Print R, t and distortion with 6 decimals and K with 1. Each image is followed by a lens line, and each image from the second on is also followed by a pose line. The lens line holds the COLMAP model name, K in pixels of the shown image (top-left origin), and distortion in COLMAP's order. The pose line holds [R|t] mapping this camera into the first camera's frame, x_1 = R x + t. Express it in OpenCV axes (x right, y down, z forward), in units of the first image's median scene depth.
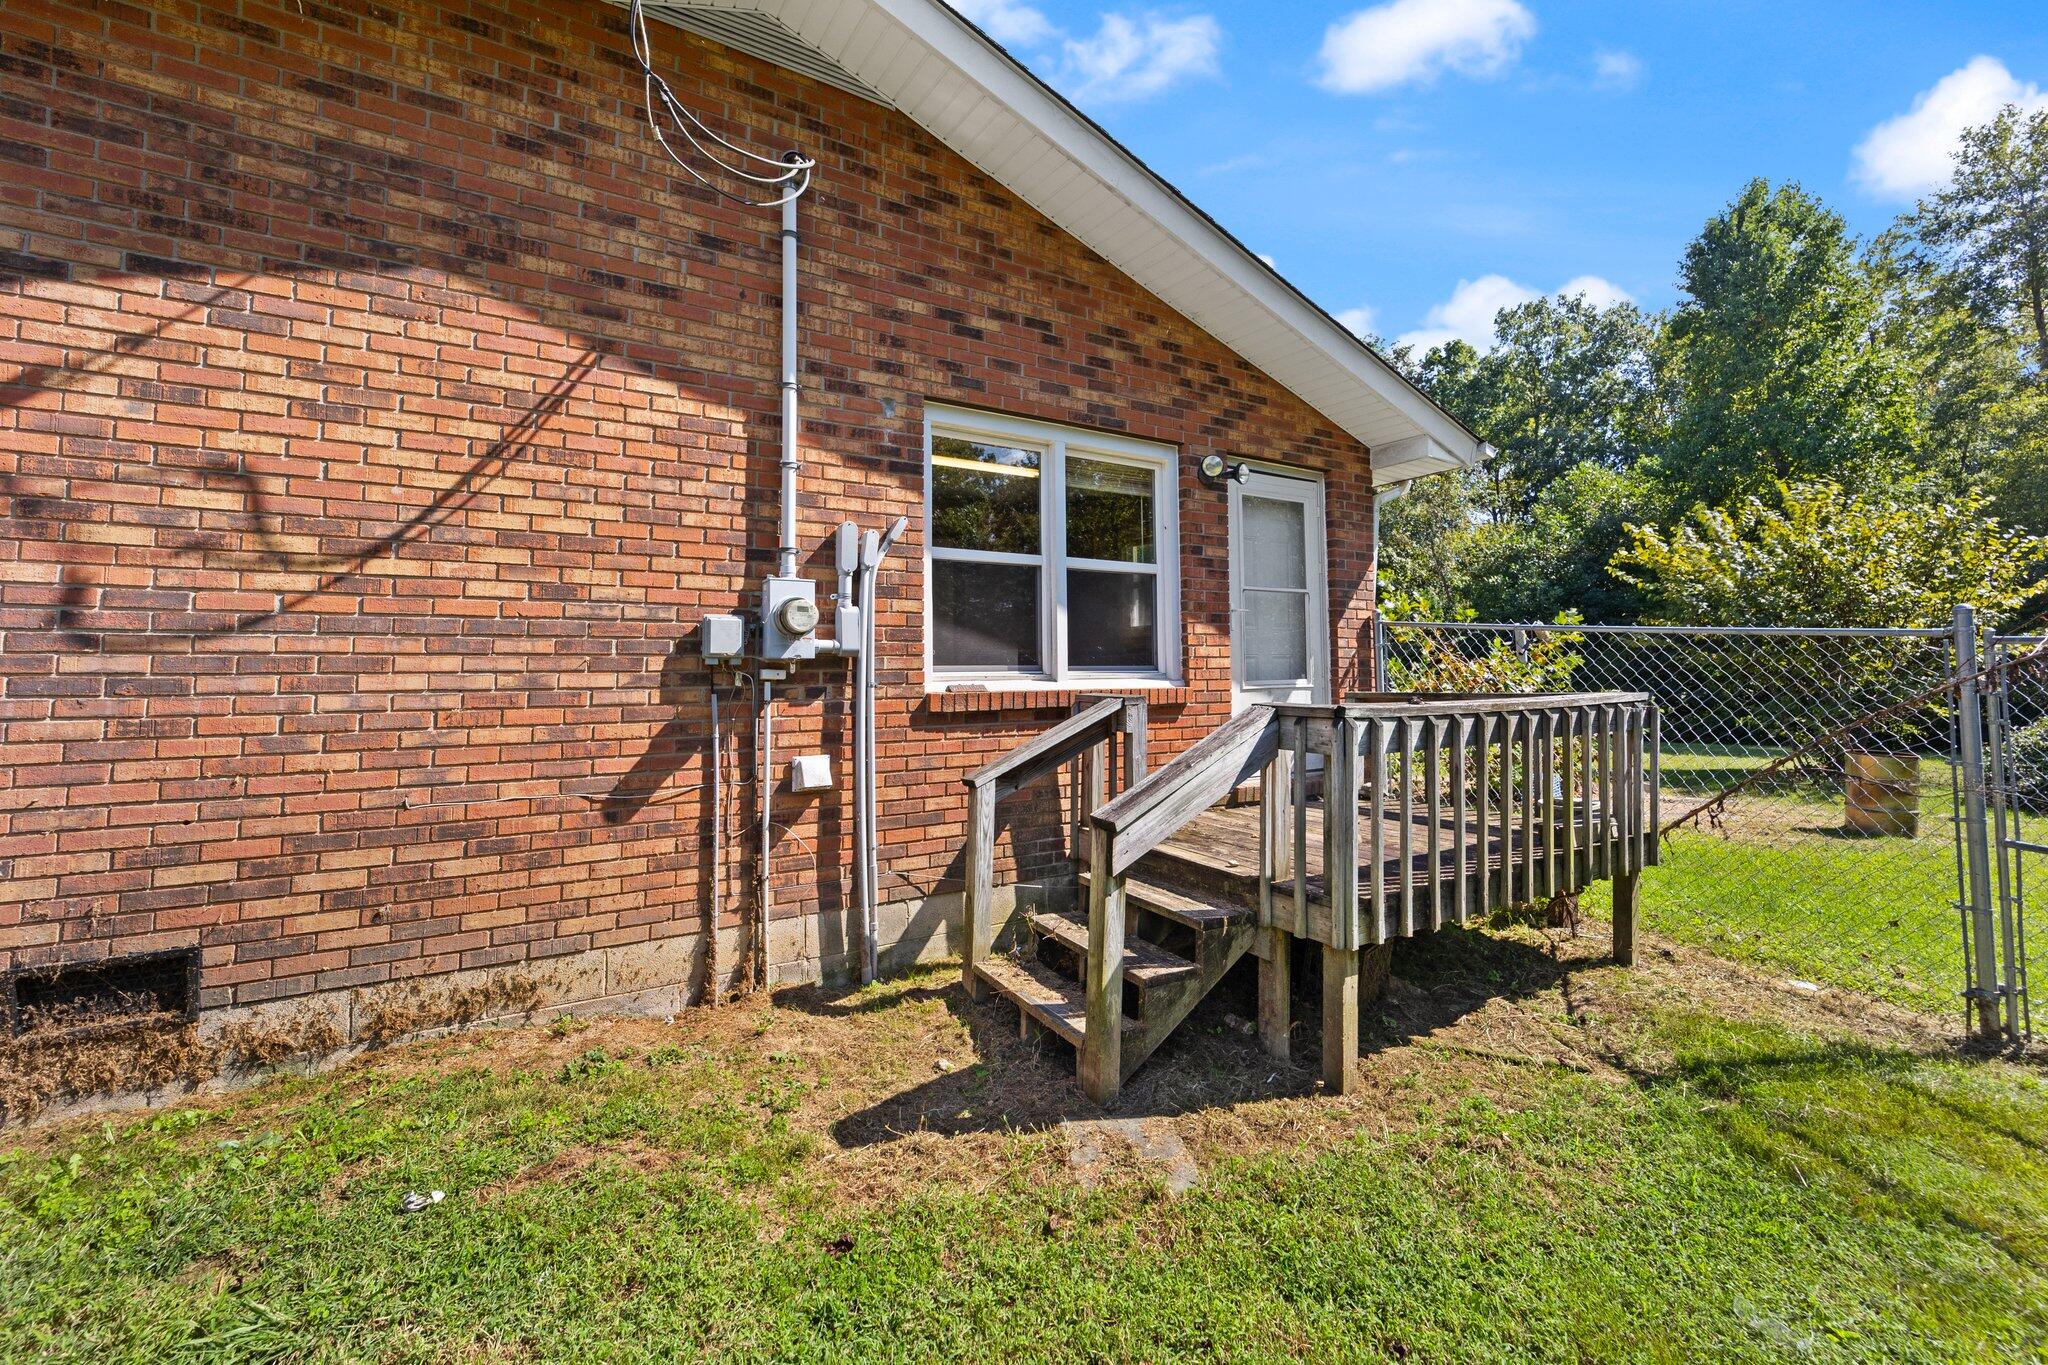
lens RADIAL K [[841.6, 0, 1039.0], [0, 841.6, 638.4], [0, 0, 1]] dist [-0.009941, 0.000064]
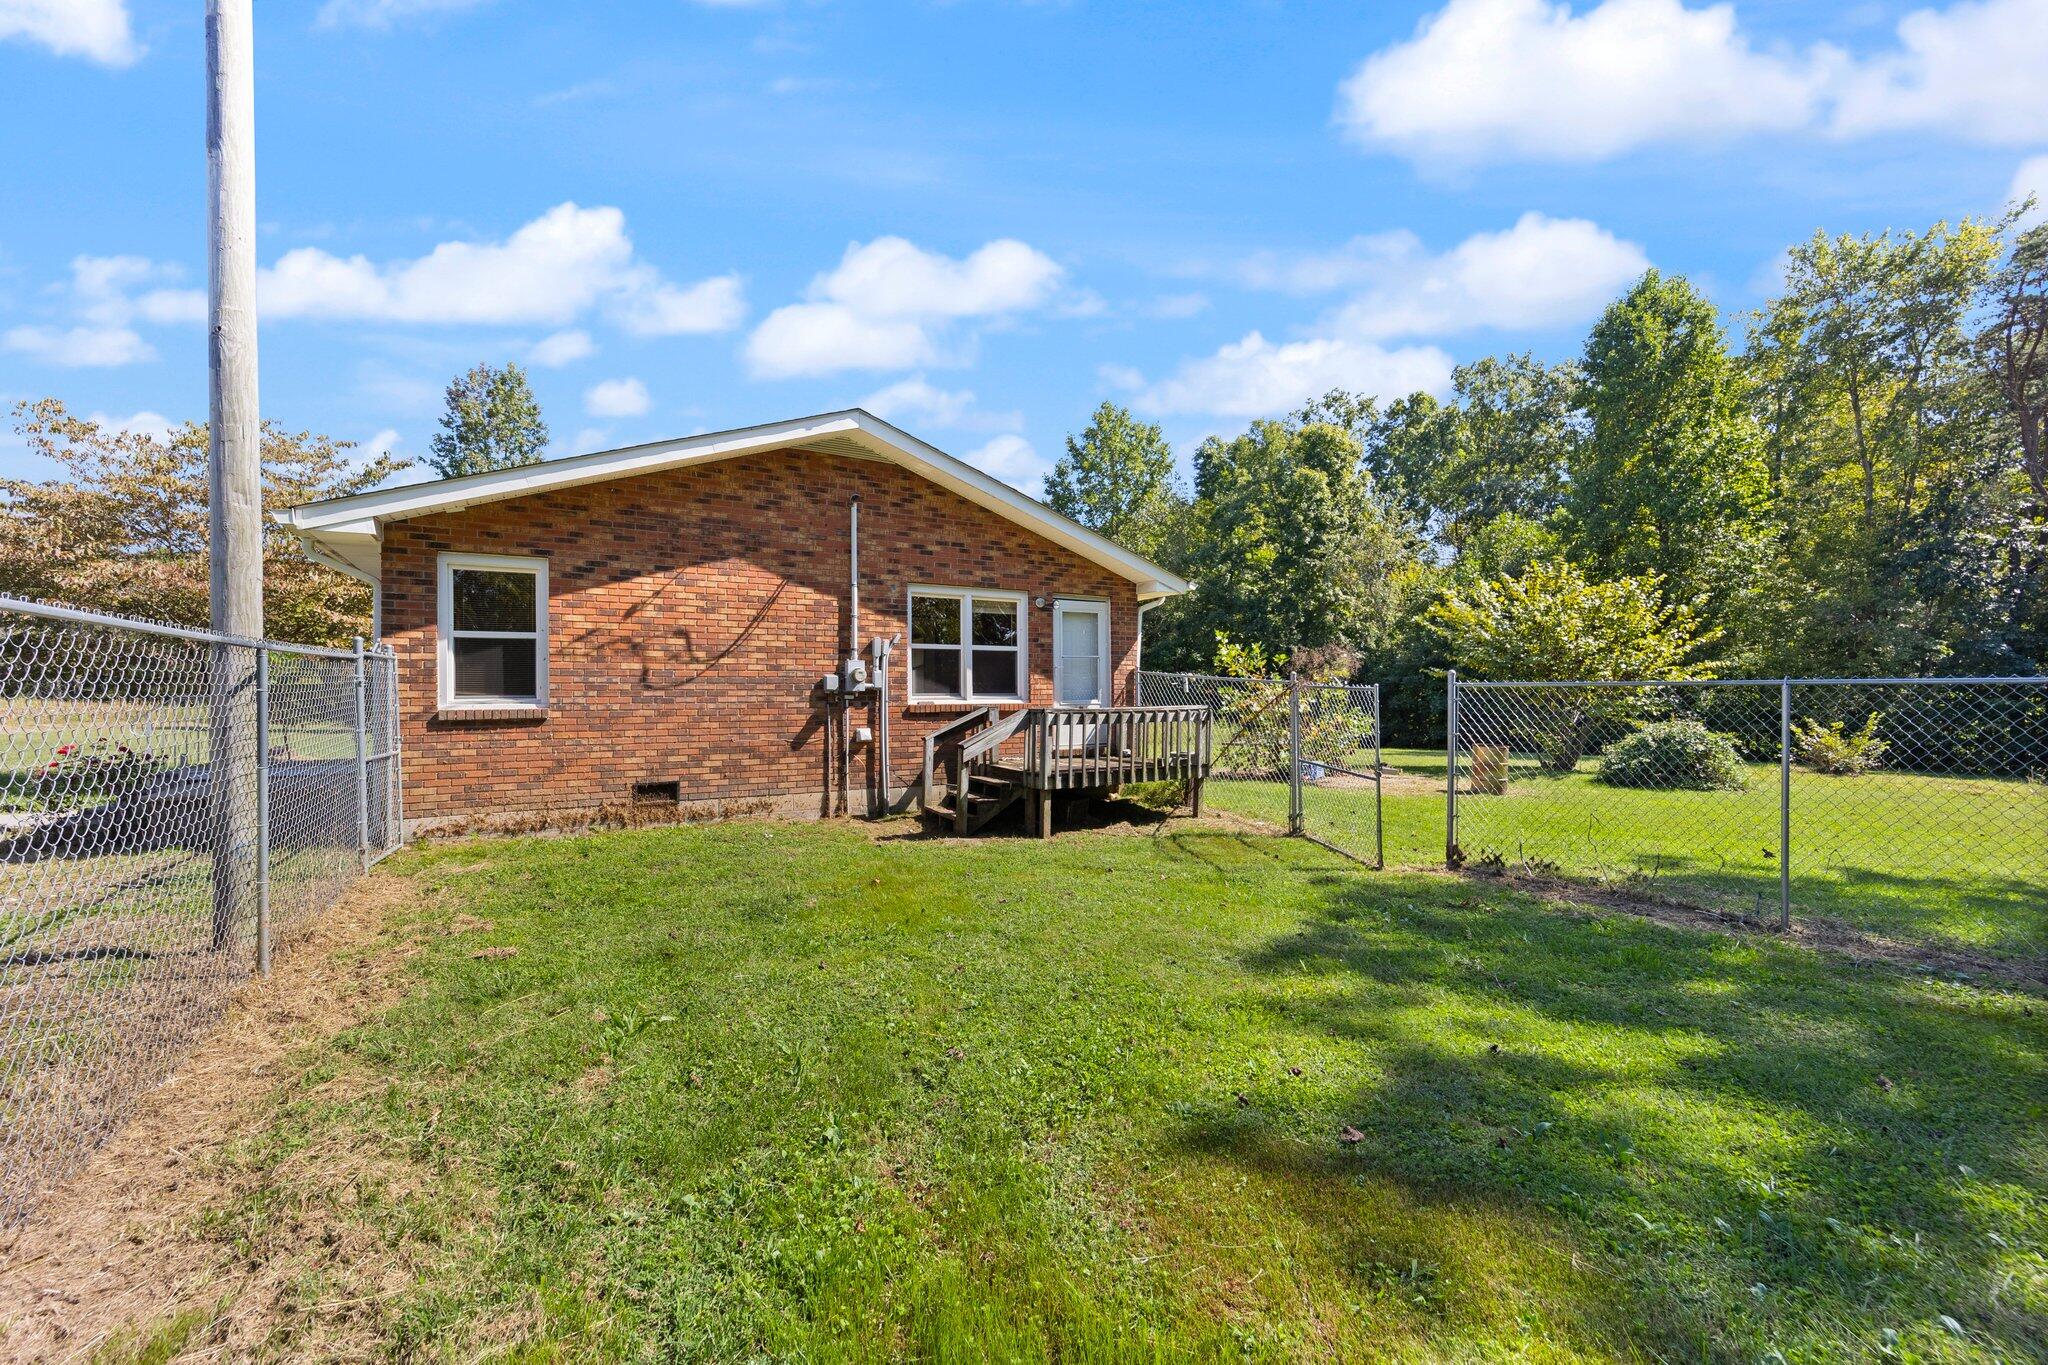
lens RADIAL K [[841.6, 0, 1022.2], [0, 841.6, 689.5], [0, 0, 1]] dist [-0.009941, 0.000064]
pose [[0.999235, 0.003650, -0.038940, 0.334705], [-0.002281, 0.999380, 0.035135, -0.076469], [0.039044, -0.035019, 0.998624, -1.645241]]
